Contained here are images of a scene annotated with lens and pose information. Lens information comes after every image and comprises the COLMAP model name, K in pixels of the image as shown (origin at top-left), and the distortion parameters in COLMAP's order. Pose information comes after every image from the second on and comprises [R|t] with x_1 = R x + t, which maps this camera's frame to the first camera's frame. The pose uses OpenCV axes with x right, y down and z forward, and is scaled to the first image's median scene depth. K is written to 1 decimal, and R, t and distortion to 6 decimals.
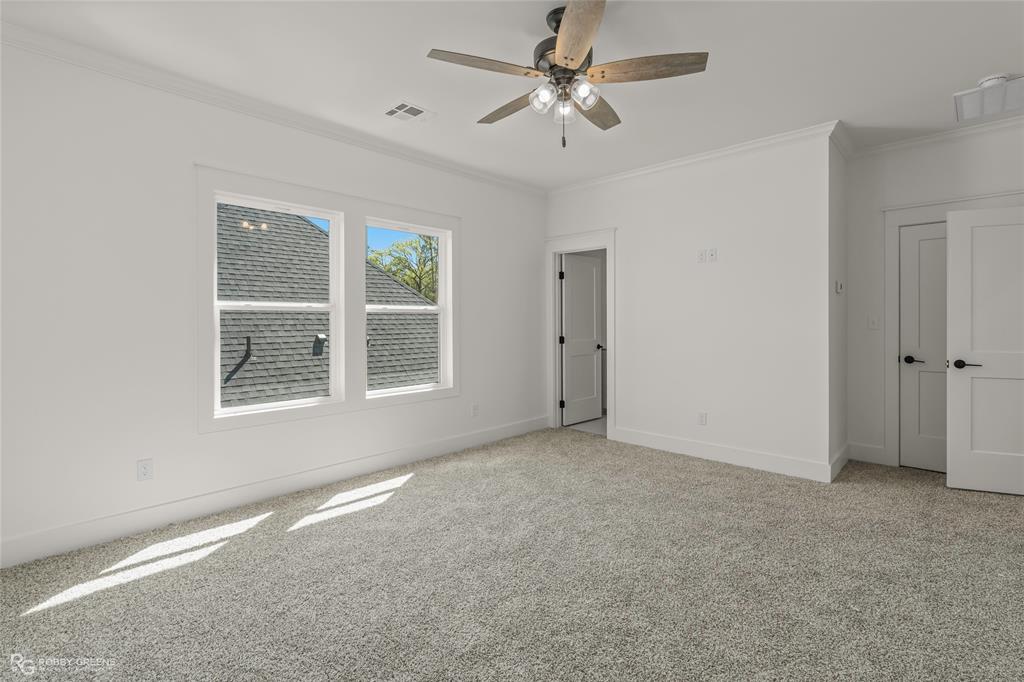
lens RADIAL K [[481.2, 0, 513.8], [0, 481.2, 321.6], [0, 0, 1]] dist [-0.001552, -0.000417]
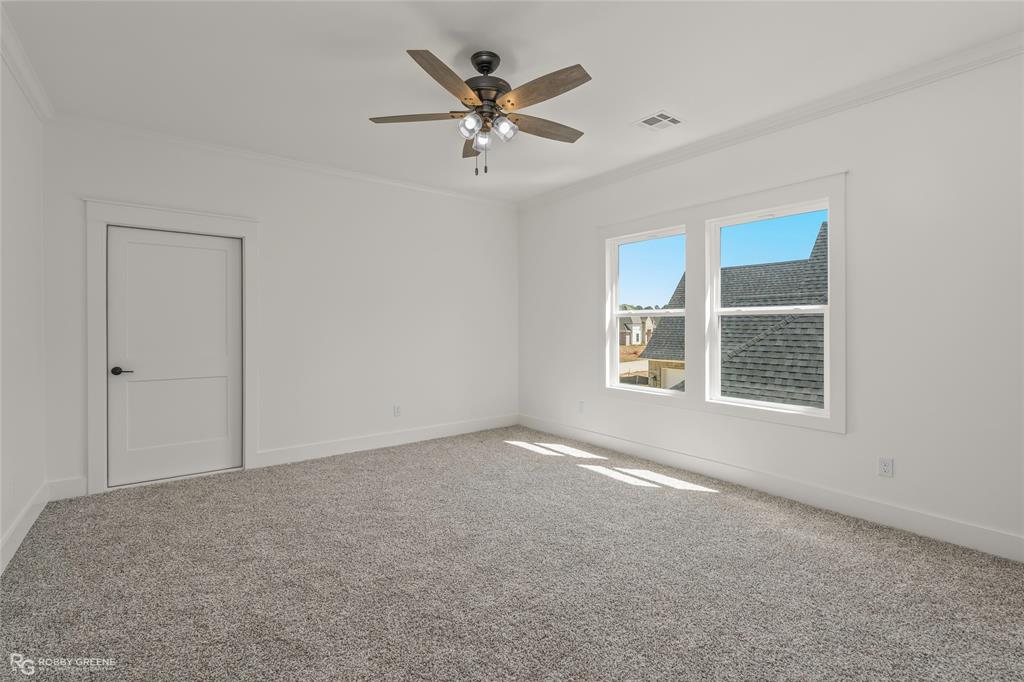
lens RADIAL K [[459.3, 0, 513.5], [0, 459.3, 325.1], [0, 0, 1]] dist [0.000780, 0.000271]
pose [[-0.160214, 0.002480, -0.987079, 0.766256], [-0.000859, 0.999996, 0.002652, -0.002667], [0.987082, 0.001273, -0.160212, 0.814636]]
